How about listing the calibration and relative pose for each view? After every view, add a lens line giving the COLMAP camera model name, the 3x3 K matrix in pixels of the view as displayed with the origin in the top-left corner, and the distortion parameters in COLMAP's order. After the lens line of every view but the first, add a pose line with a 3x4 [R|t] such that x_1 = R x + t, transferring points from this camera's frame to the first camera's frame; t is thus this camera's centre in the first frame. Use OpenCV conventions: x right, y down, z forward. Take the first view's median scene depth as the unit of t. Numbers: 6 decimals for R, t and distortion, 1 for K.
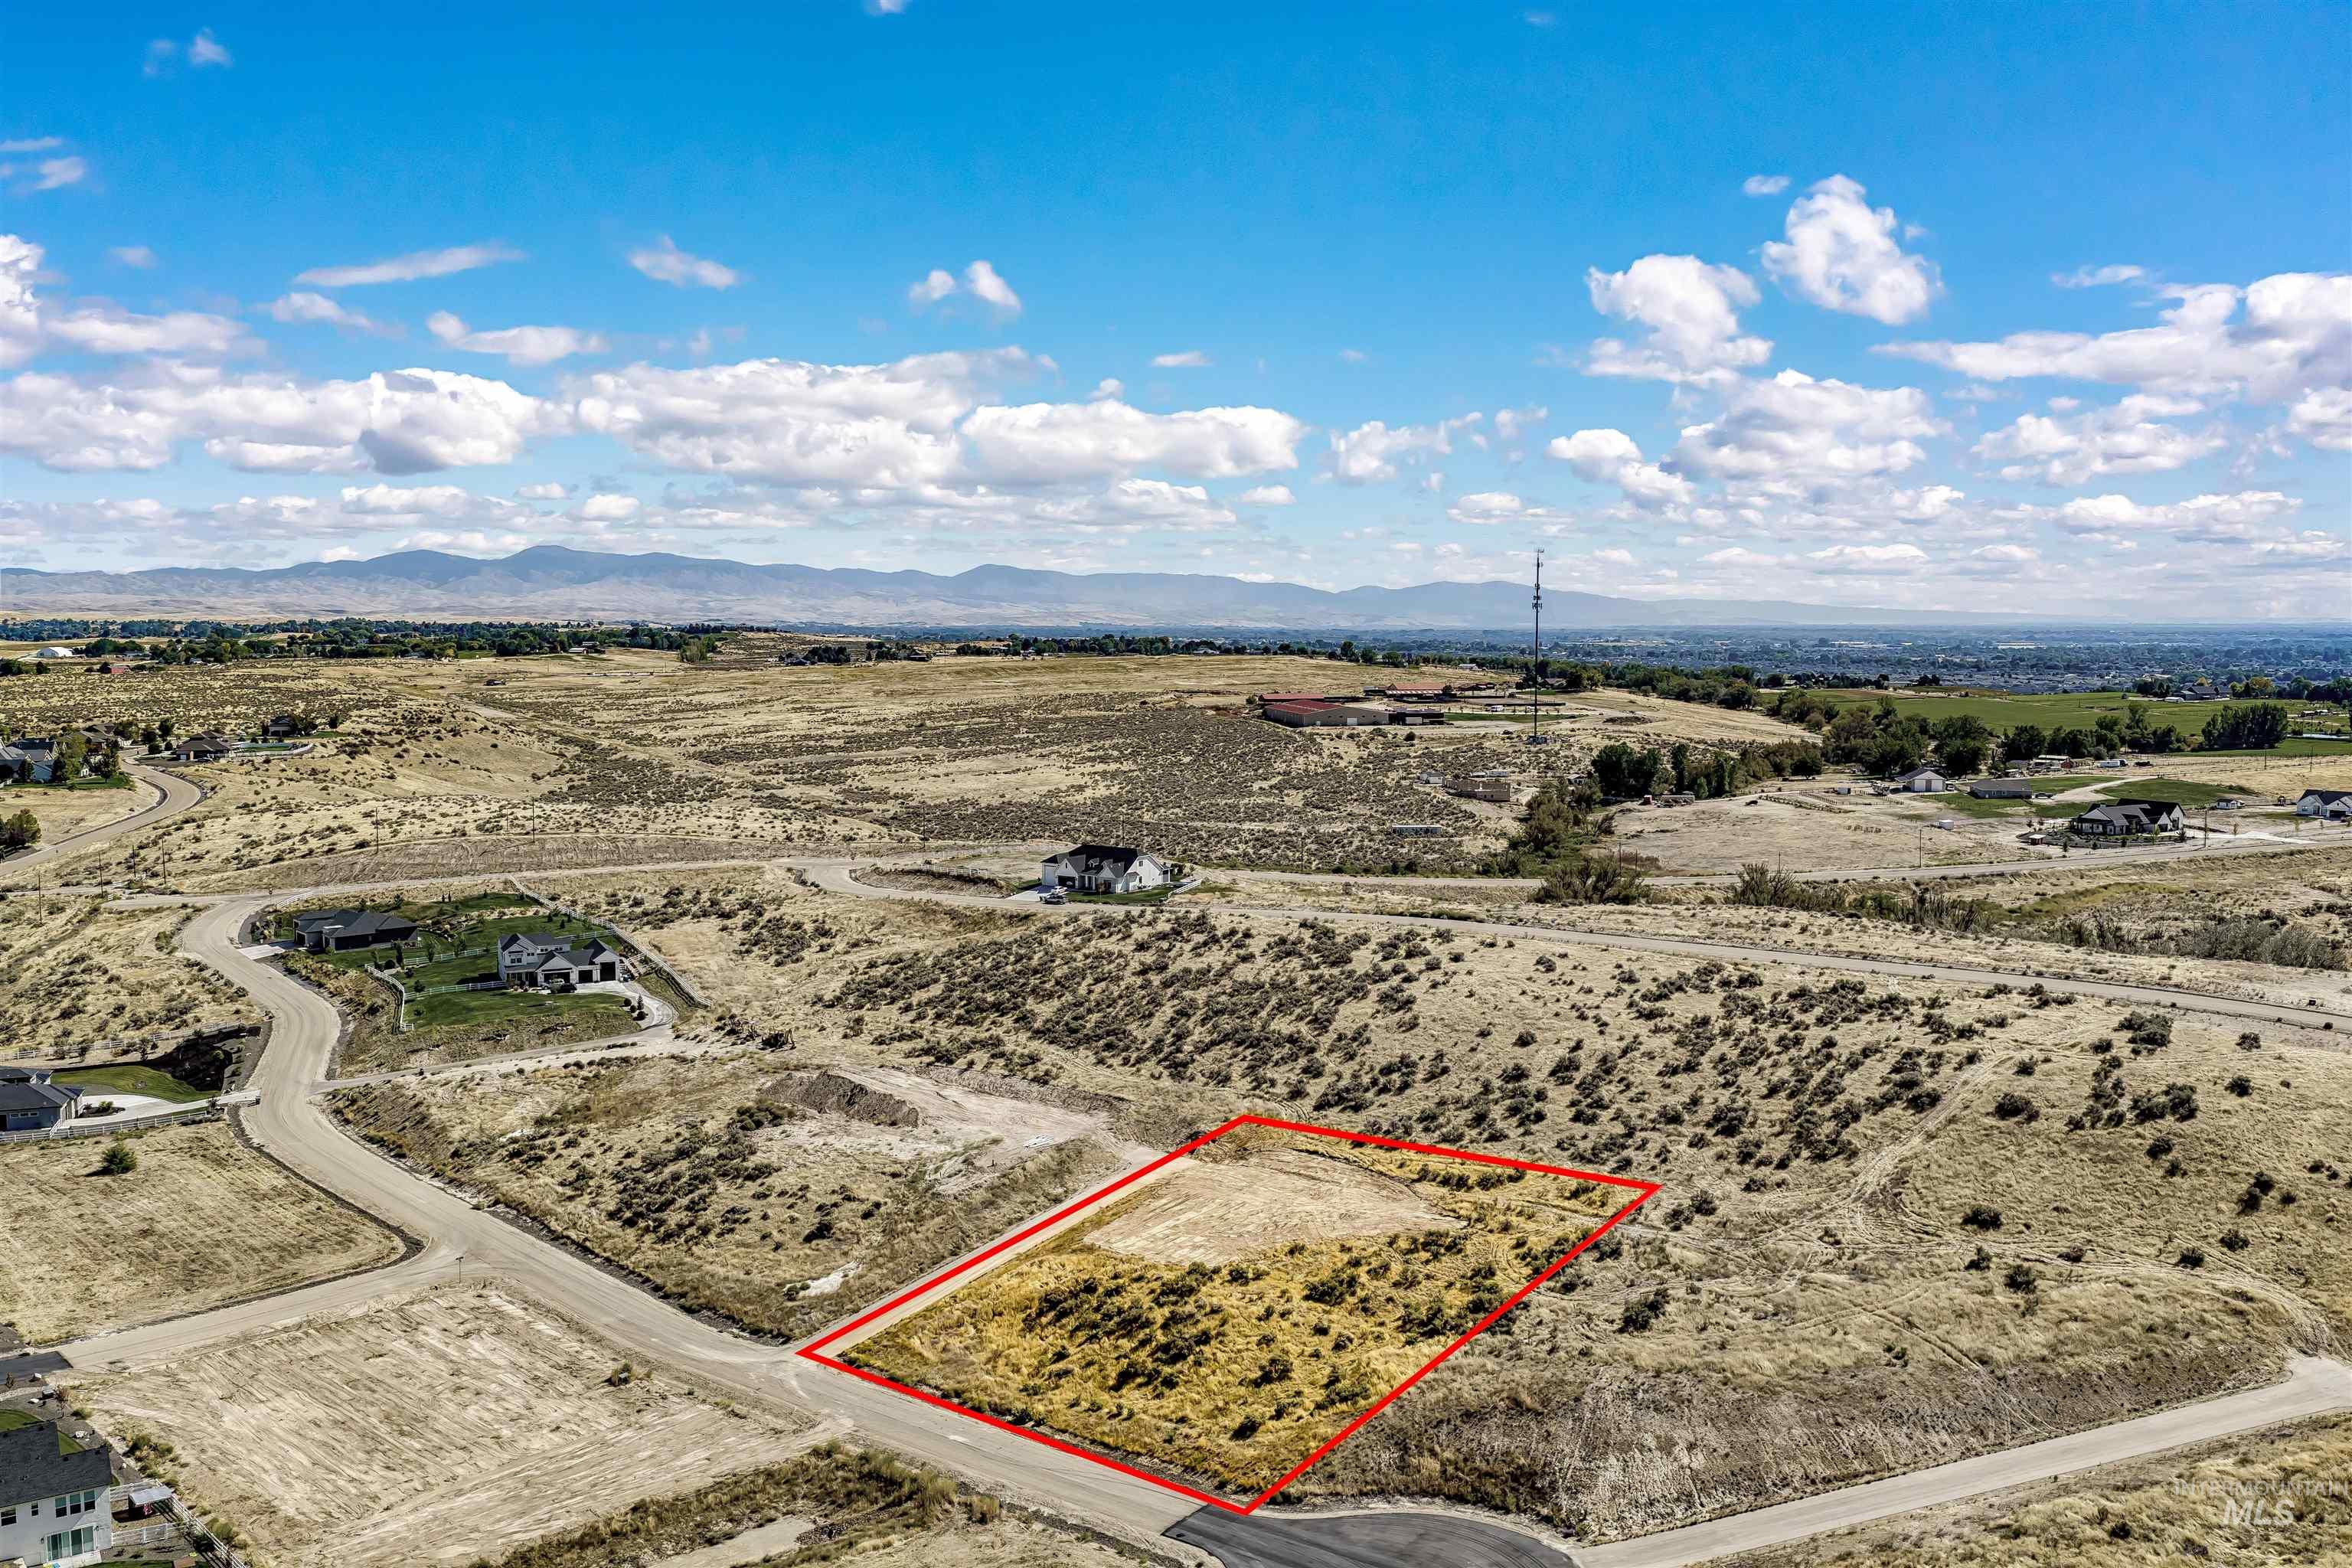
lens RADIAL K [[1936.4, 0, 1176.0], [0, 1936.4, 784.0], [0, 0, 1]] dist [0.024124, -0.033257]
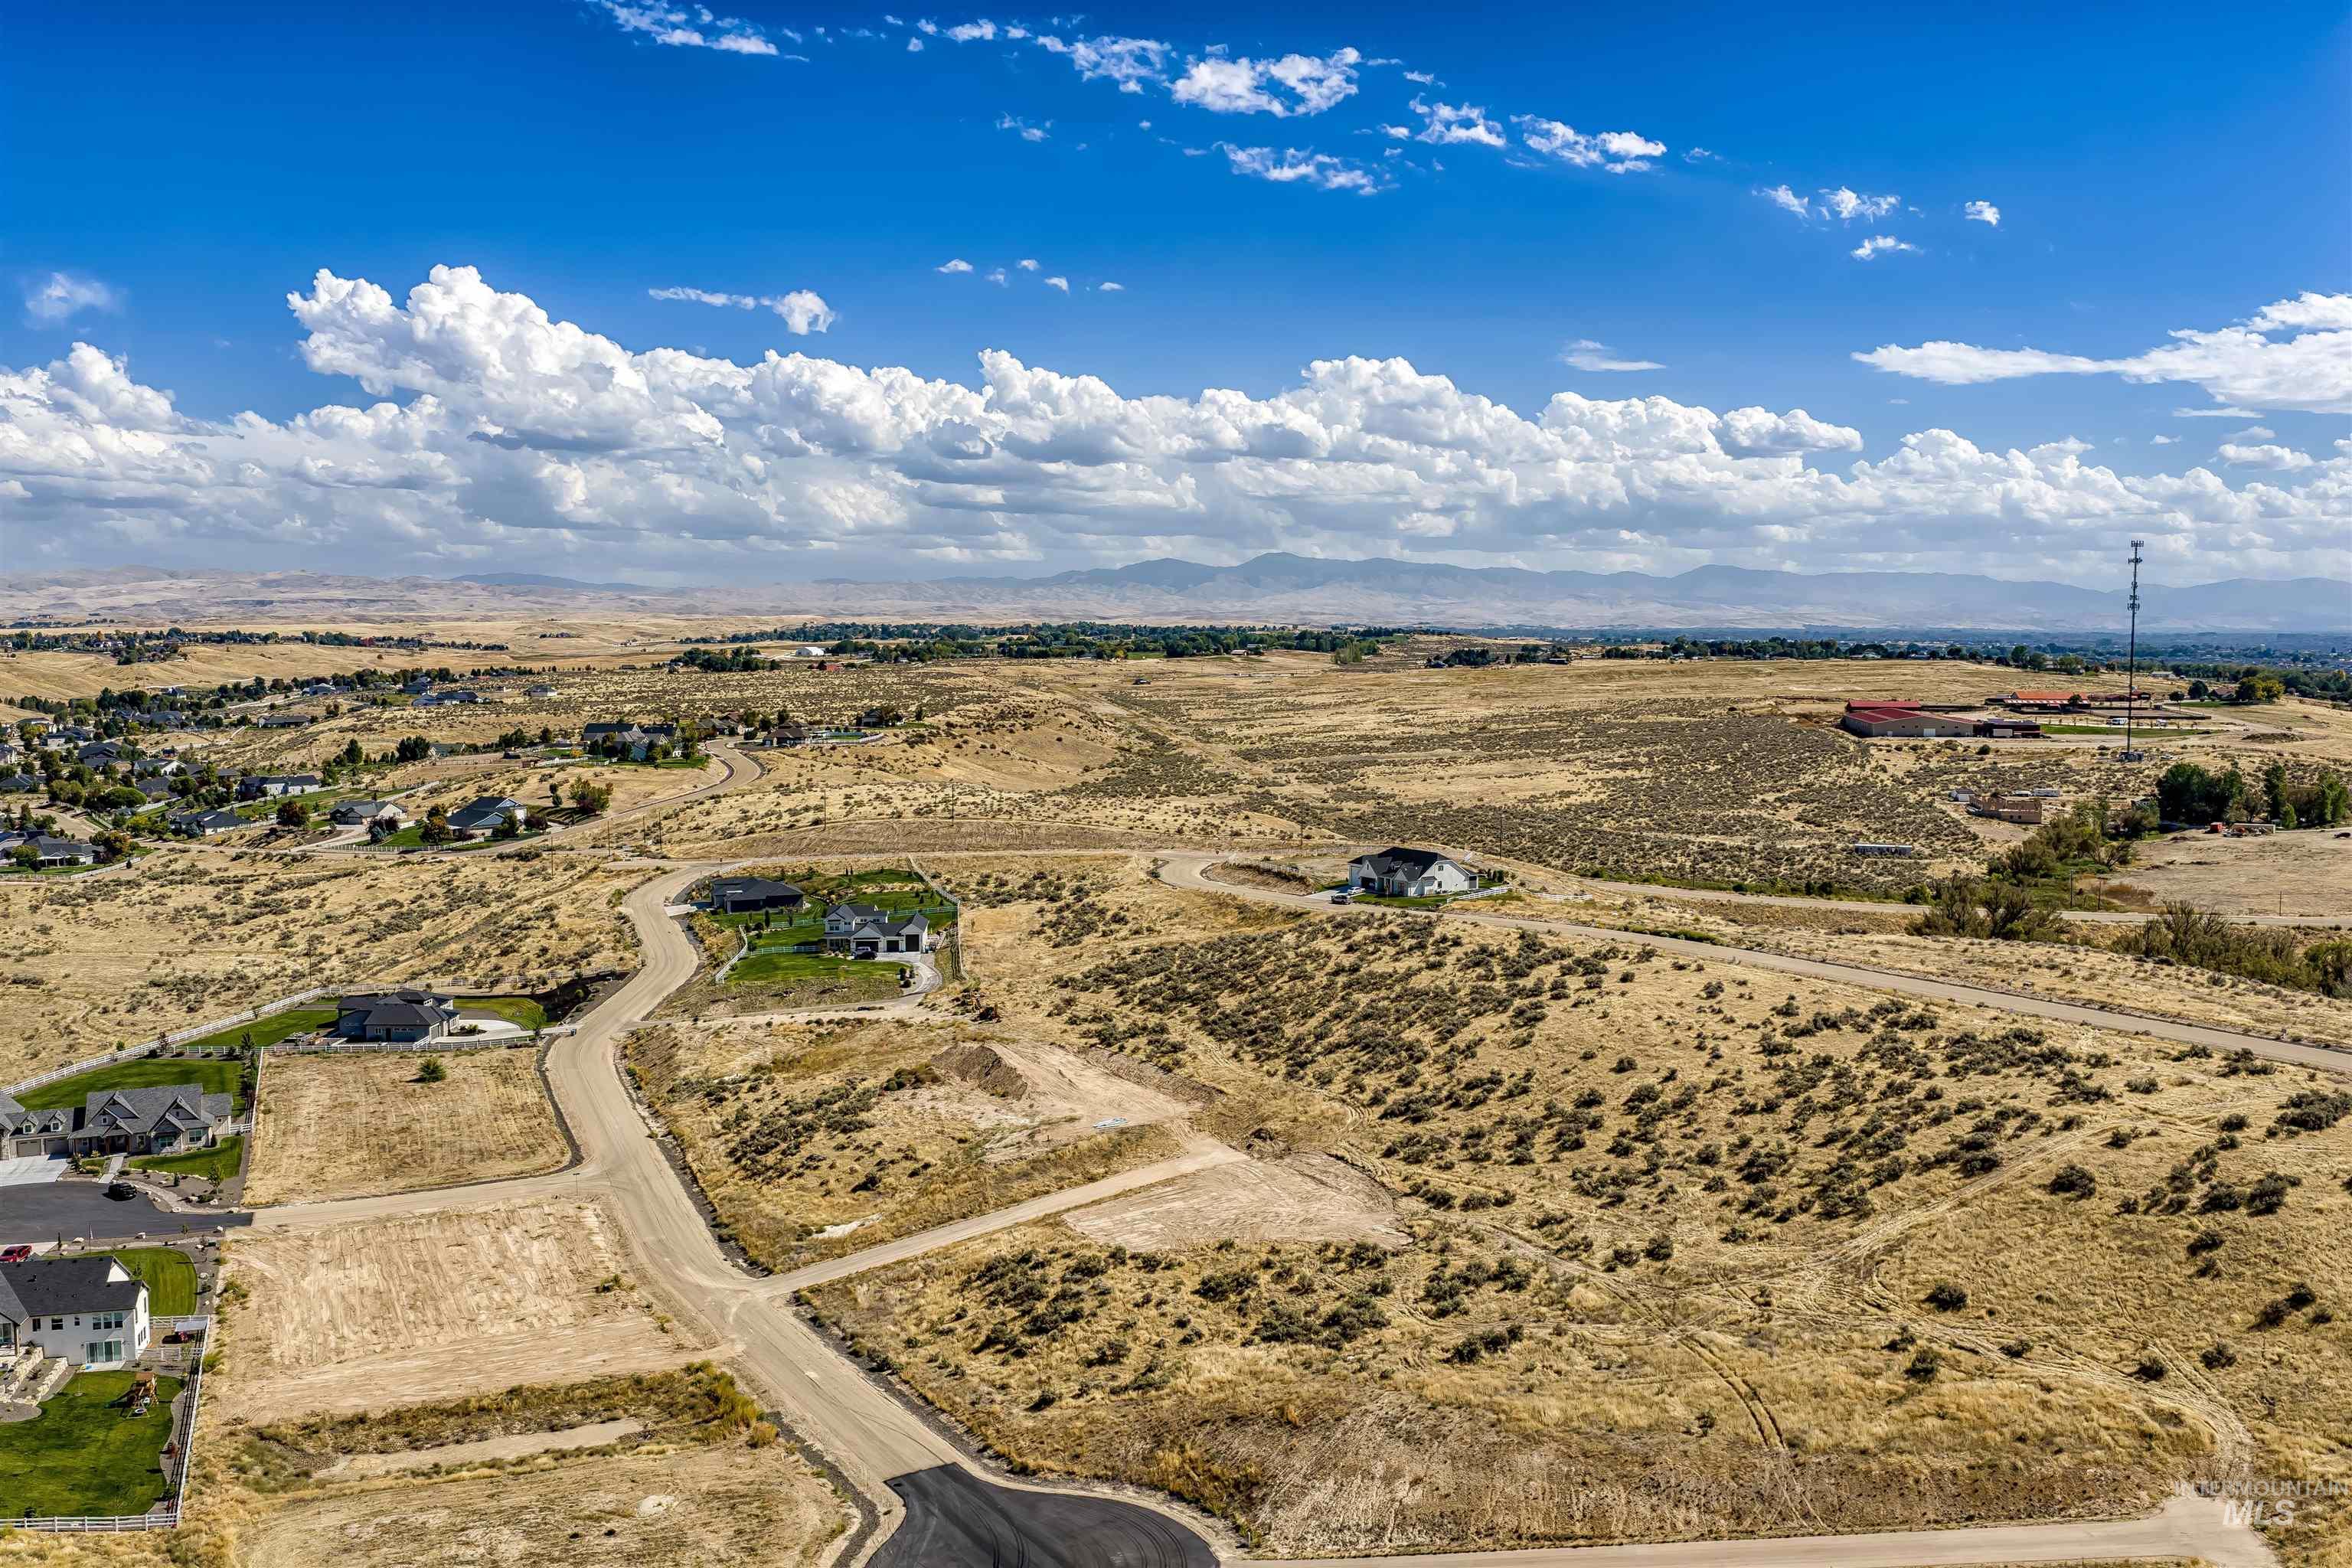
lens RADIAL K [[1936.4, 0, 1176.0], [0, 1936.4, 784.0], [0, 0, 1]] dist [0.024124, -0.033257]
pose [[0.934683, 0.029184, -0.354283, 0.252084], [-0.029689, 0.999551, 0.004010, -0.002438], [0.354241, 0.006770, 0.935130, 0.029038]]
